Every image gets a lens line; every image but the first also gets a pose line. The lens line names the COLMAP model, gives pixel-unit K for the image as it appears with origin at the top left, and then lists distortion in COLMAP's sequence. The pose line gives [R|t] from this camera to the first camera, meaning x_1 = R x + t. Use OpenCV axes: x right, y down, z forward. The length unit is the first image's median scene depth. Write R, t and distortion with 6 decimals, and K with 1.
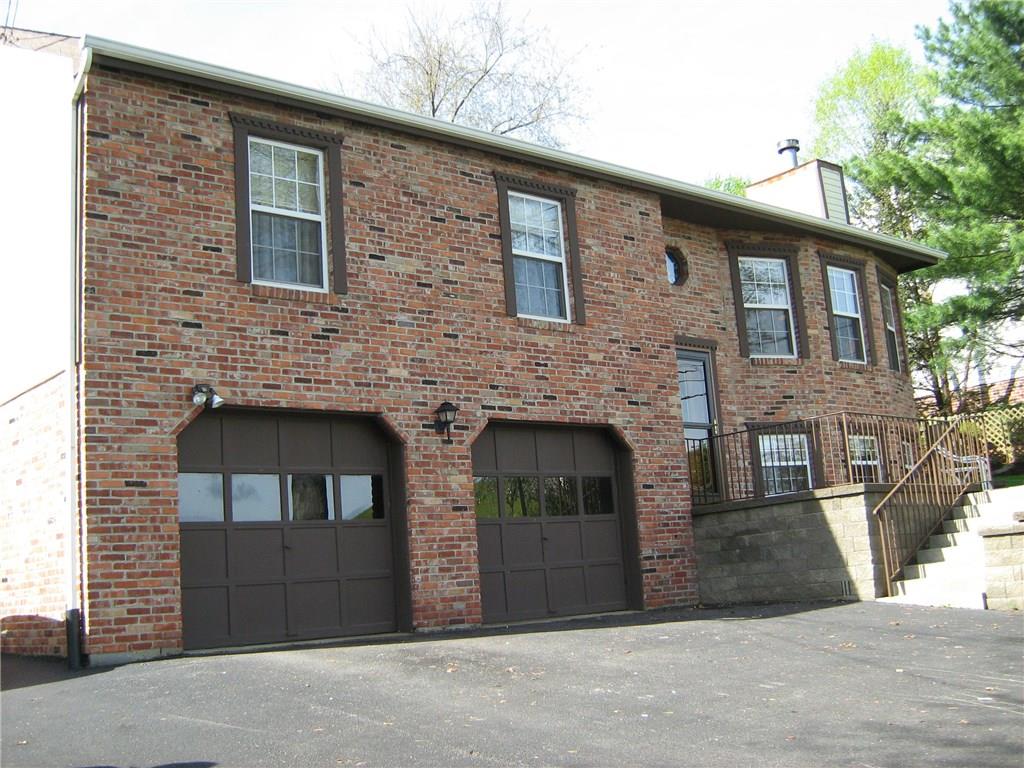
lens RADIAL K [[1180.2, 0, 511.7], [0, 1180.2, 383.4], [0, 0, 1]] dist [-0.106380, 0.000000]
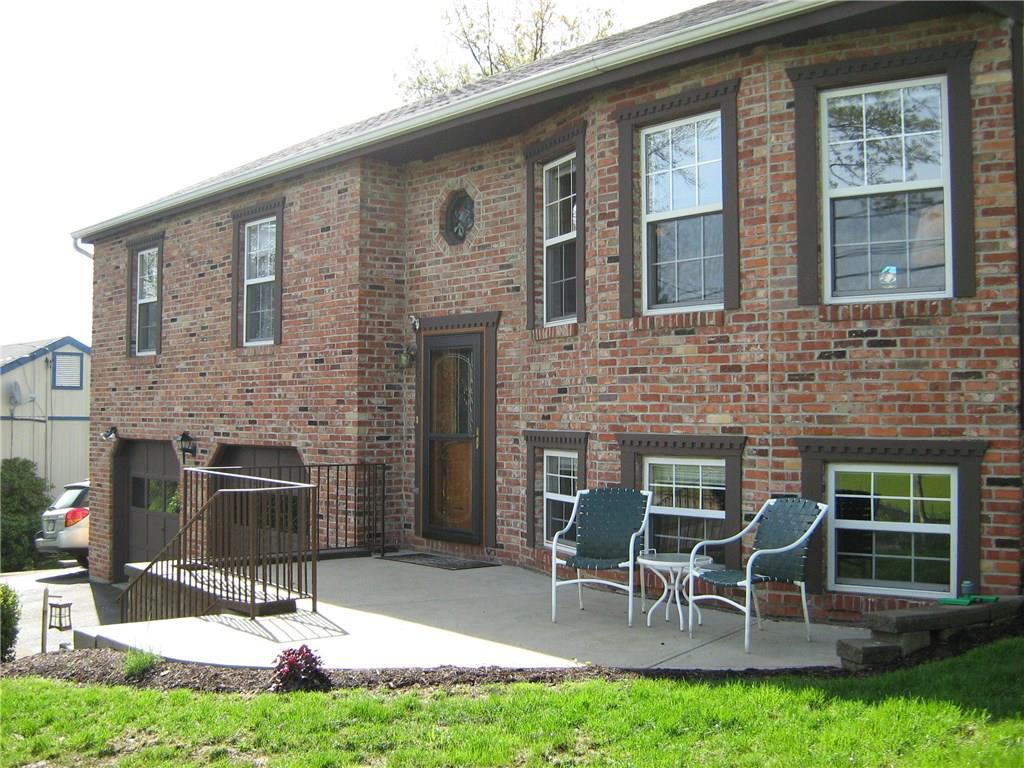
lens RADIAL K [[1180.2, 0, 511.6], [0, 1180.2, 382.6], [0, 0, 1]] dist [-0.106380, 0.000000]
pose [[-0.009717, 0.049550, -0.998724, 0.999734], [0.171049, 0.984133, 0.047162, -0.030325], [0.985215, -0.170372, -0.018039, 1.166564]]
